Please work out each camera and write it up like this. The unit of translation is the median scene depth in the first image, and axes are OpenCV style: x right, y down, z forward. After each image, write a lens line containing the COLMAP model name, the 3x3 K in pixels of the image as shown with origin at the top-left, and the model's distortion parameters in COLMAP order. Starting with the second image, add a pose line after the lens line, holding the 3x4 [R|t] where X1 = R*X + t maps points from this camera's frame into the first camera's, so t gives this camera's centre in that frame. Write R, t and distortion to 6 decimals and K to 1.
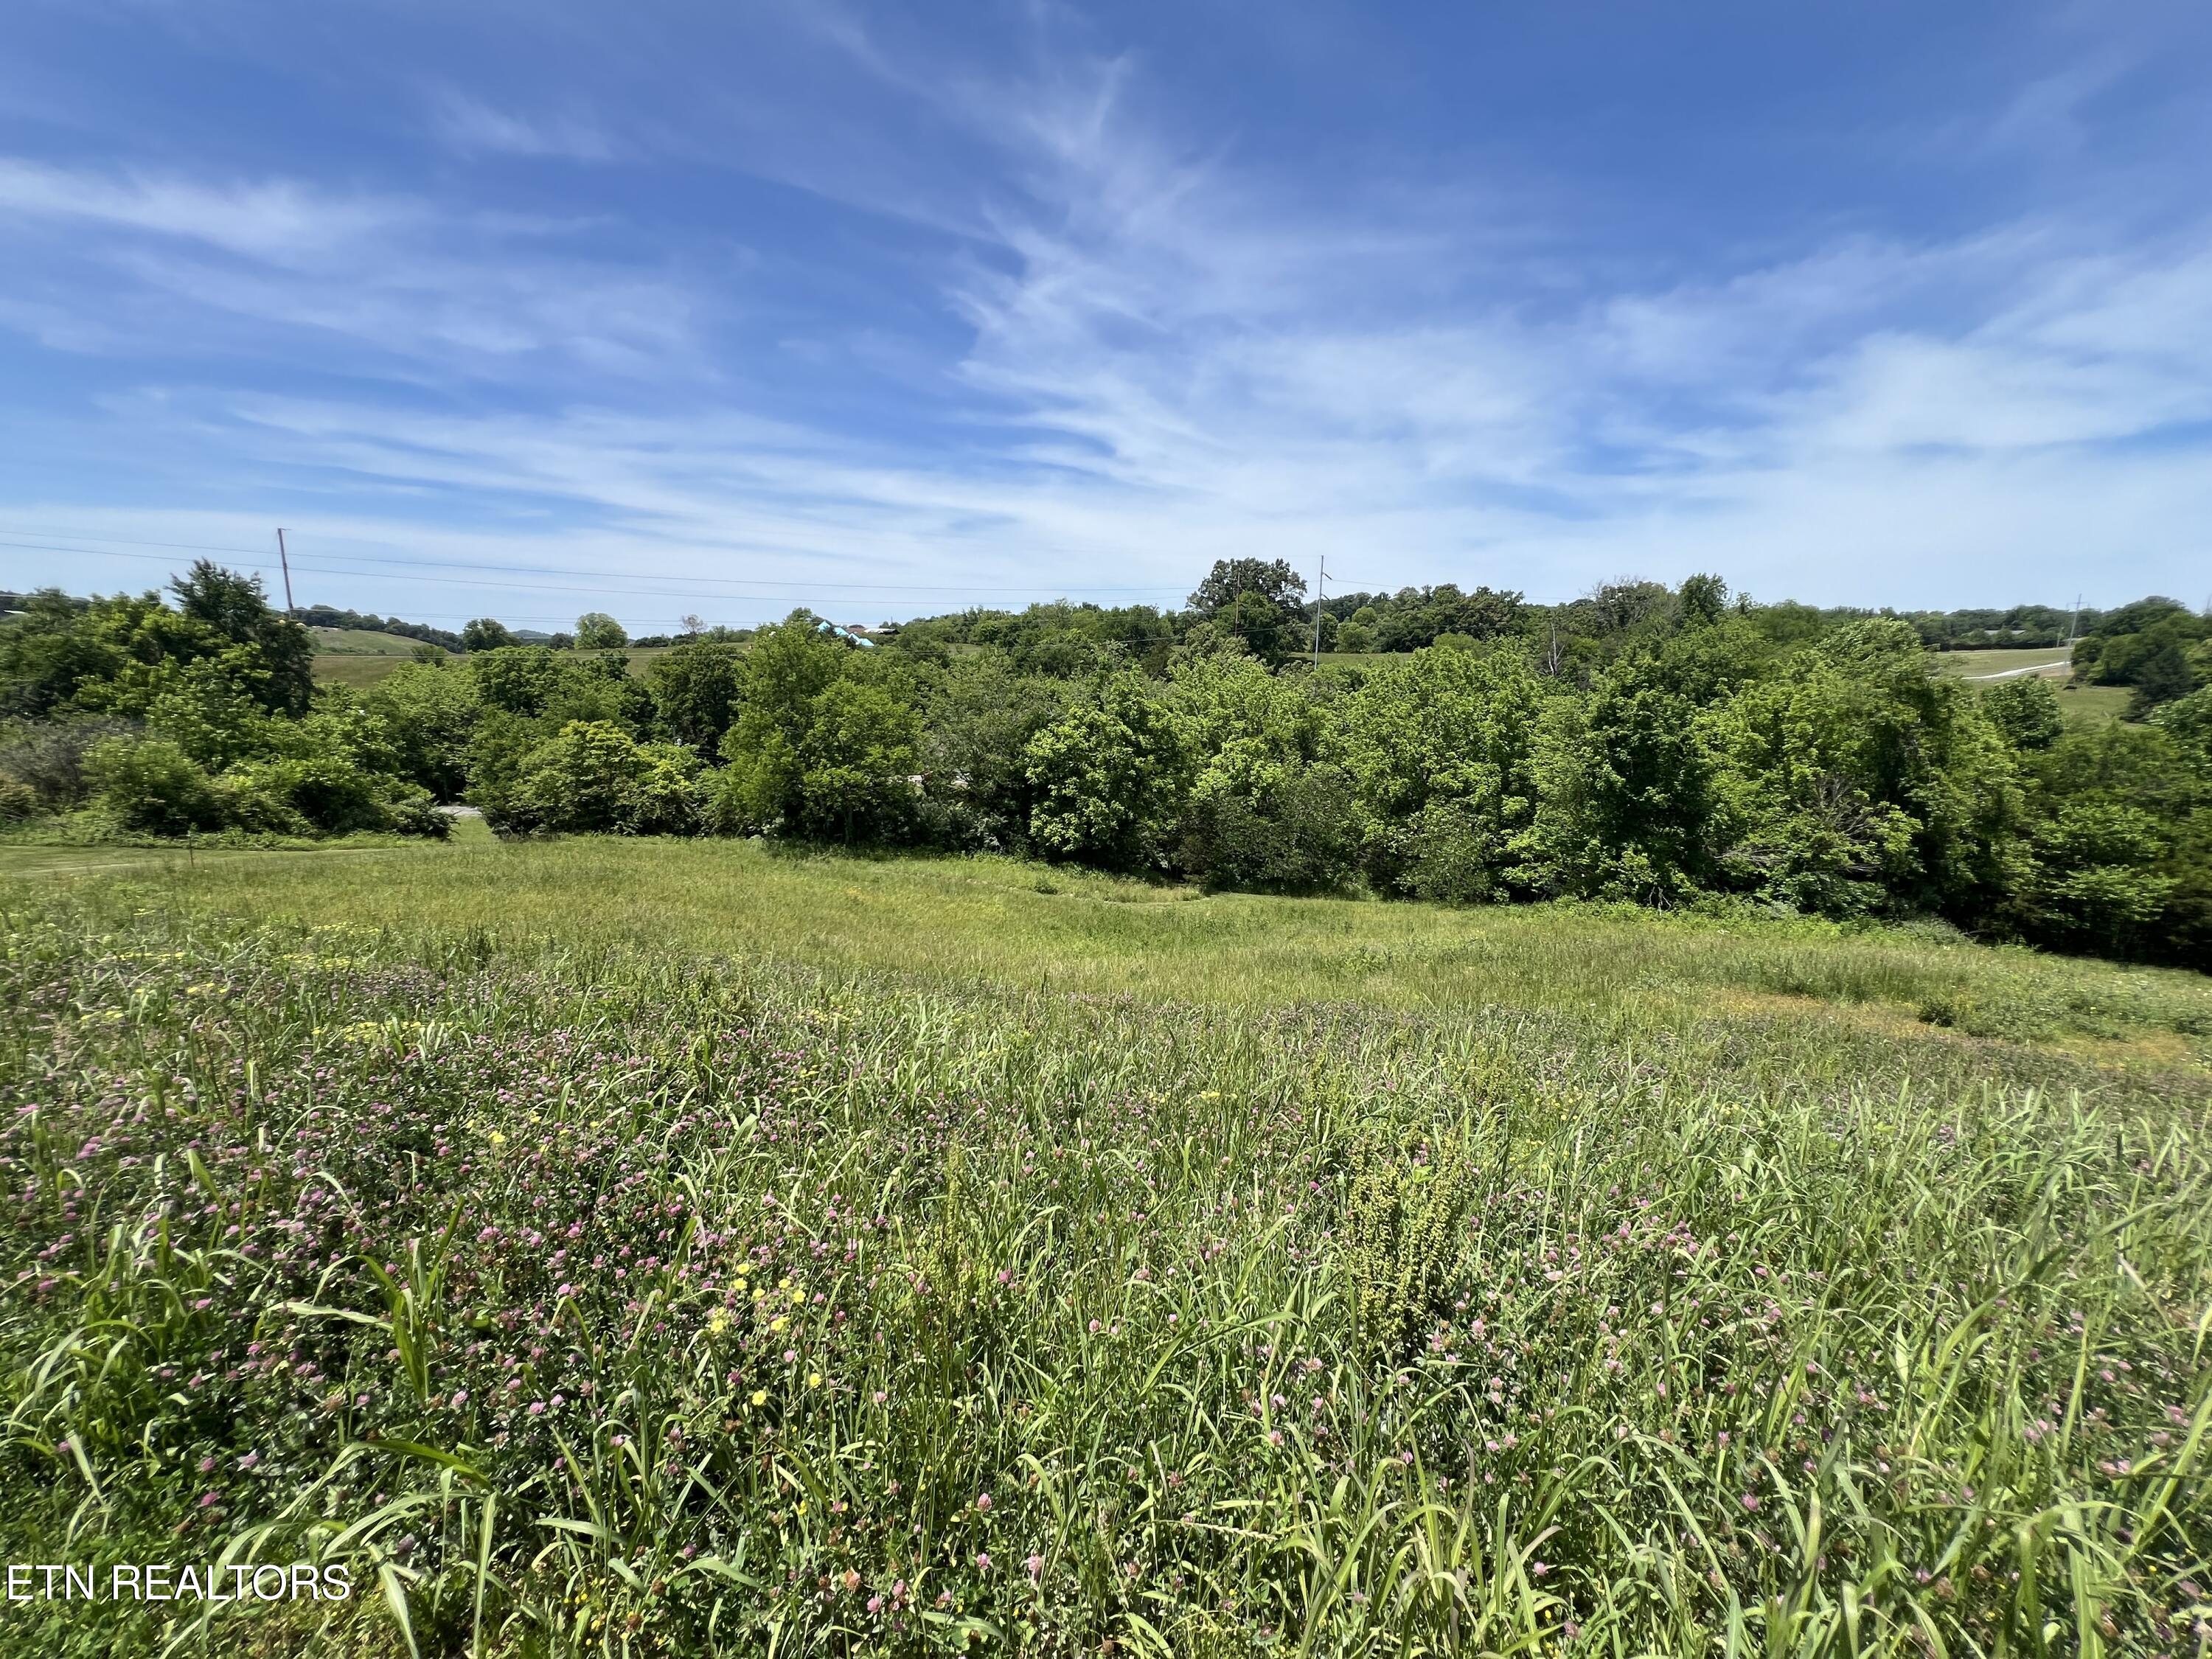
lens RADIAL K [[888.6, 0, 1107.3], [0, 888.6, 825.5], [0, 0, 1]] dist [0.000038, 0.000254]
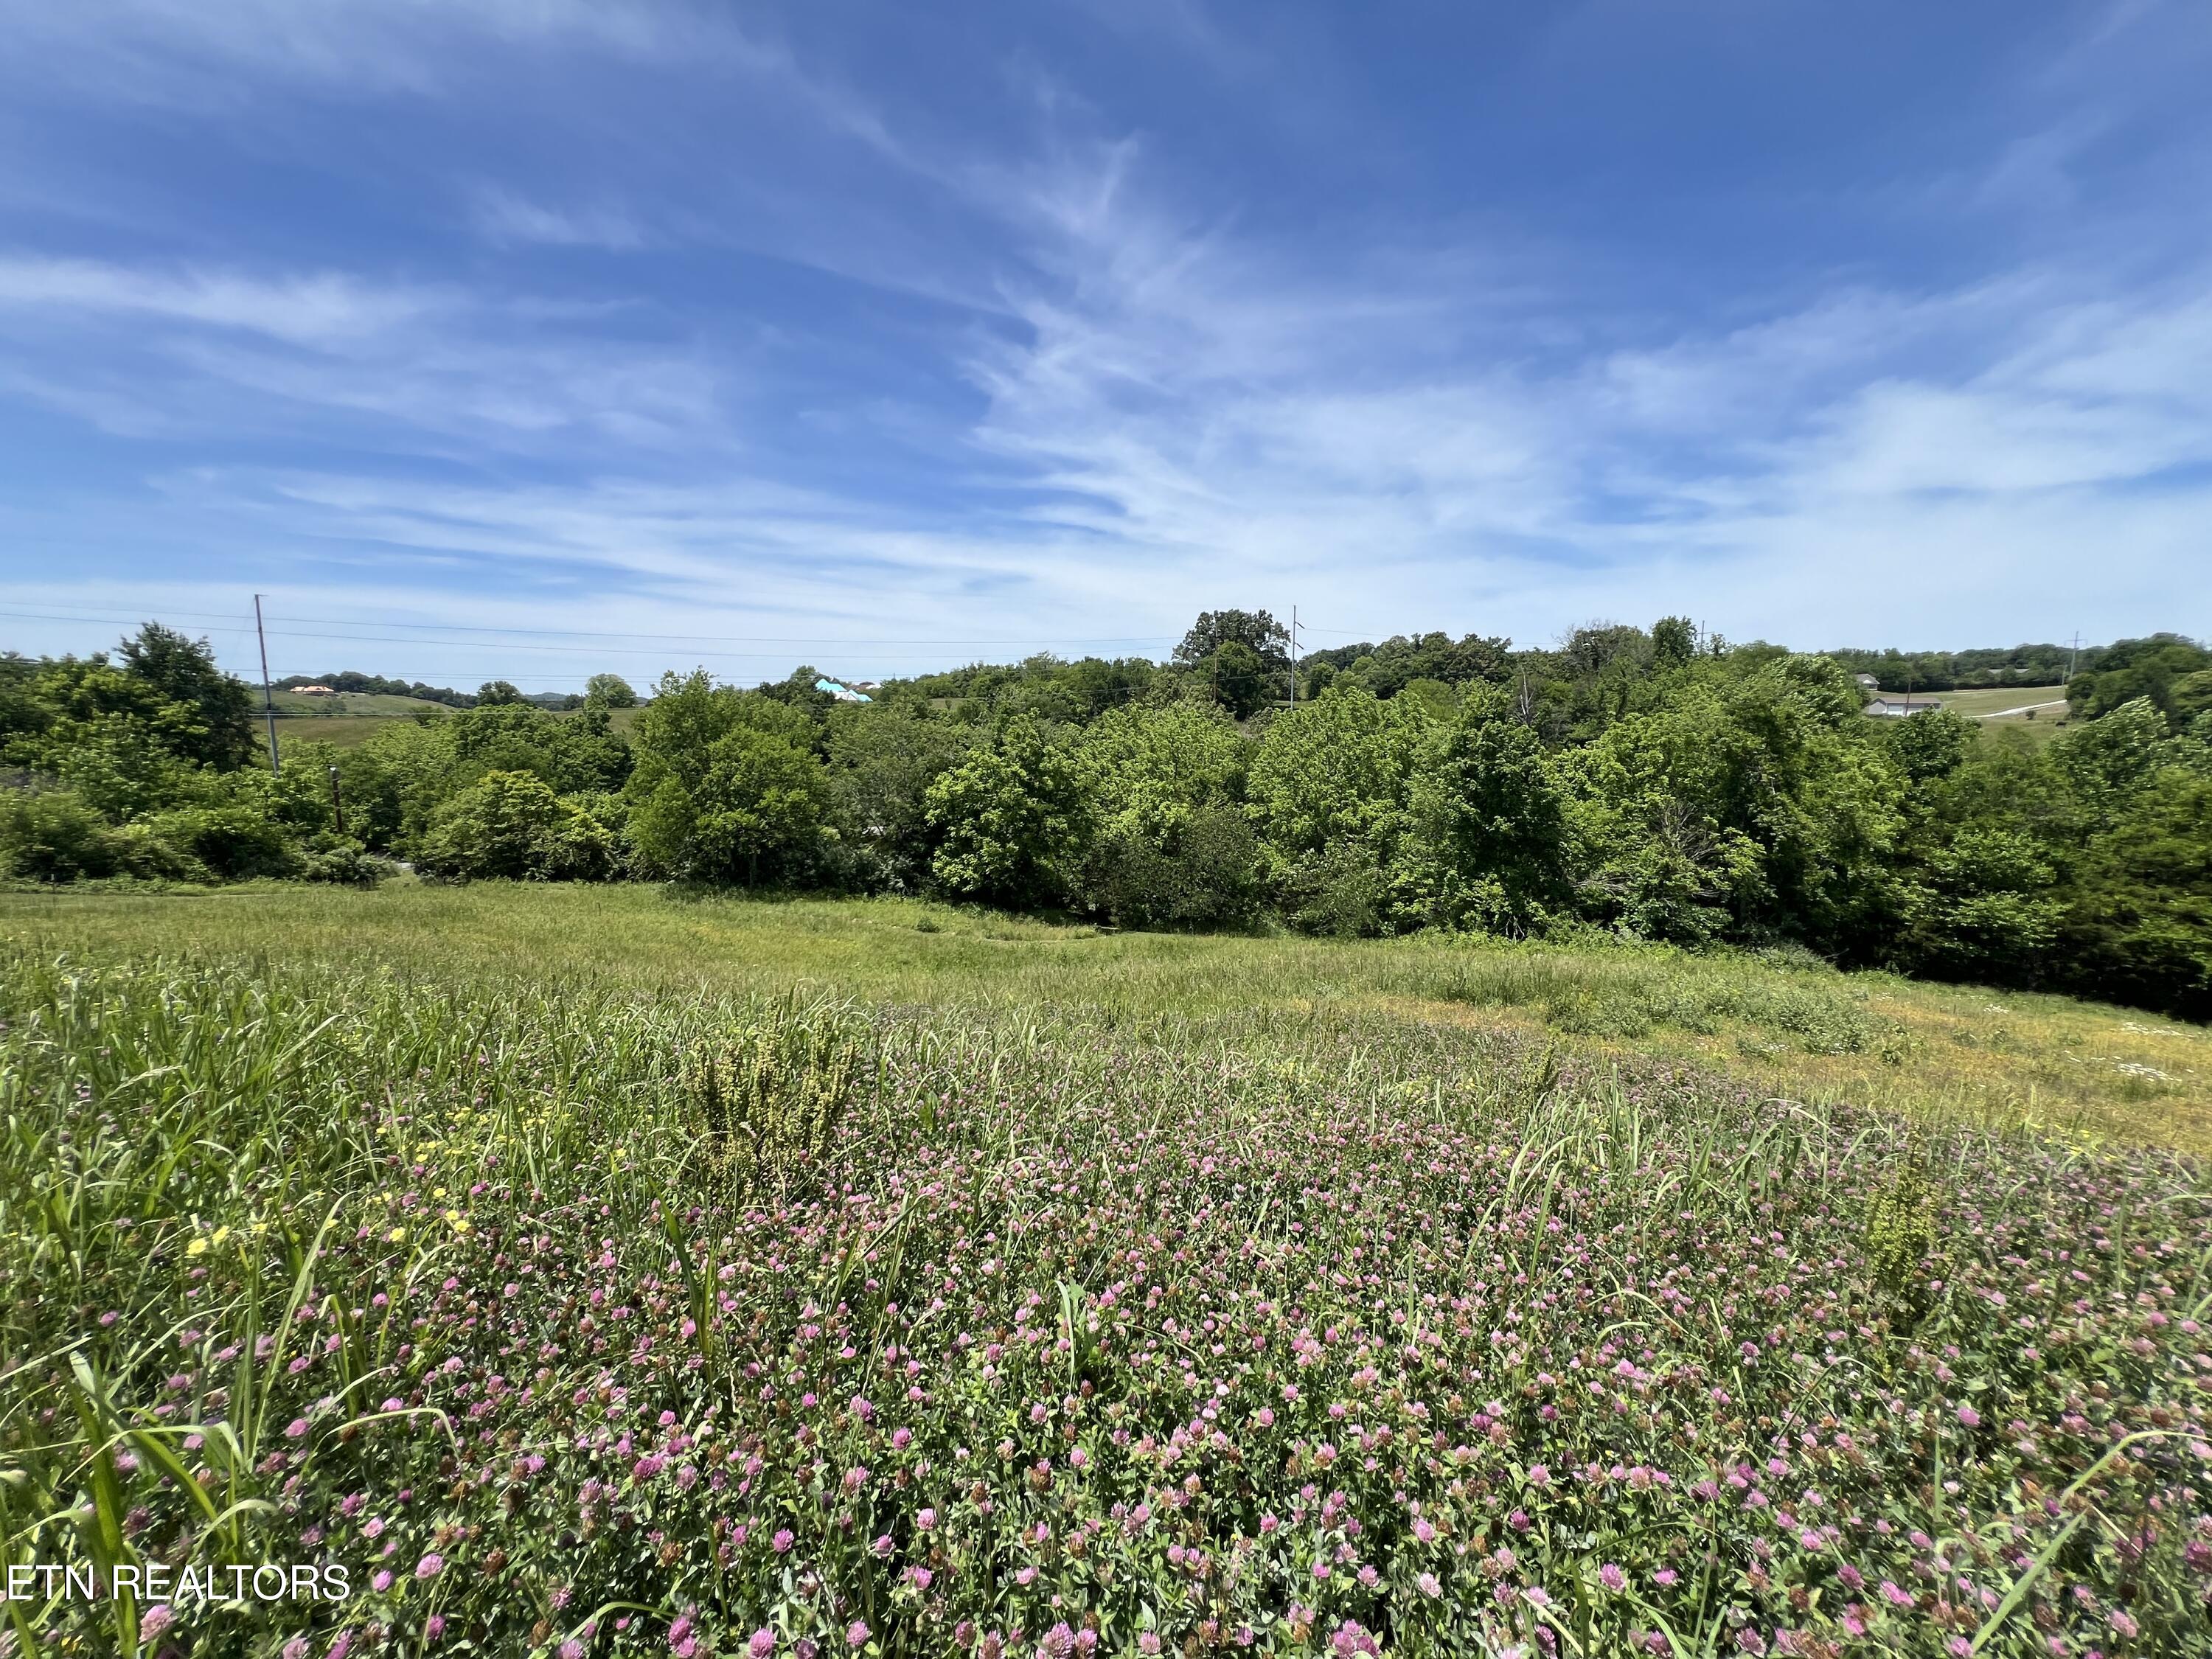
lens RADIAL K [[888.6, 0, 1108.4], [0, 888.6, 833.1], [0, 0, 1]] dist [0.000038, 0.000254]
pose [[0.999764, -0.012661, -0.017677, 0.033055], [0.011750, 0.998644, -0.050714, 0.003845], [0.018296, 0.050494, 0.998557, -0.002143]]
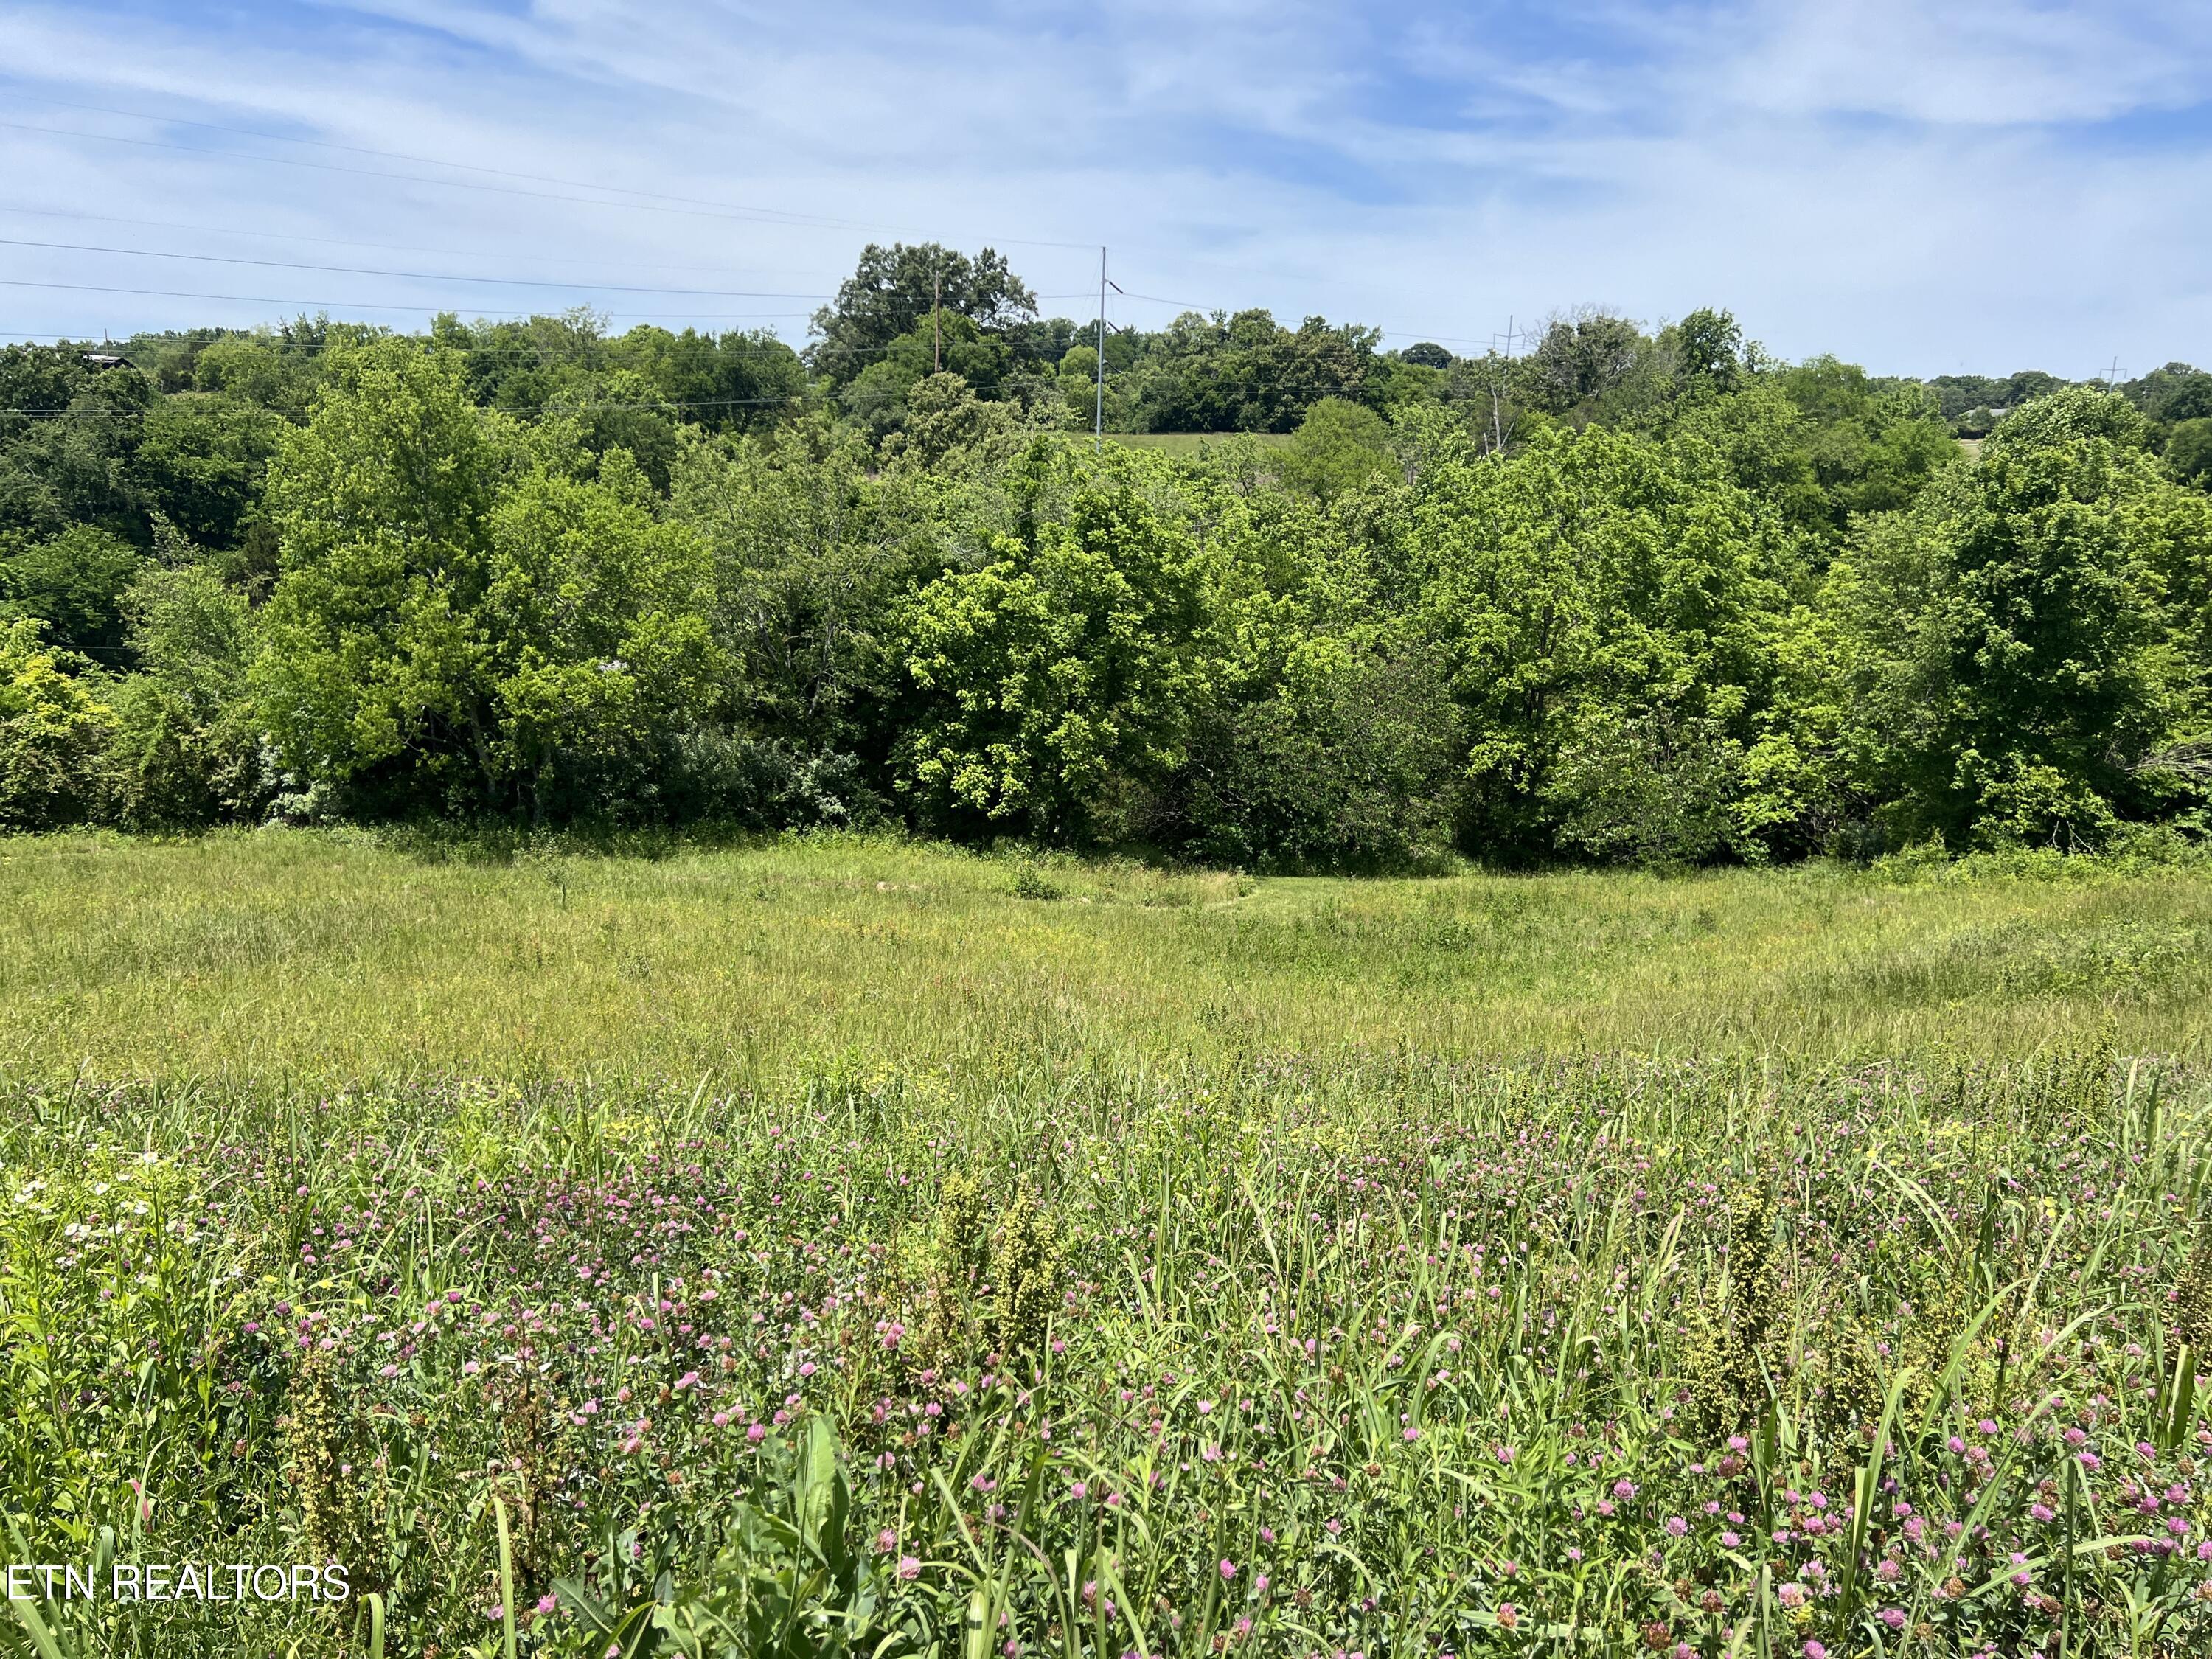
lens RADIAL K [[1663.1, 0, 1105.0], [0, 1663.1, 826.7], [0, 0, 1]] dist [0.040335, -0.029442]
pose [[0.948586, -0.057434, 0.311265, -0.070402], [0.043690, 0.997745, 0.050955, -0.002949], [-0.313490, -0.034736, 0.948956, 0.016549]]
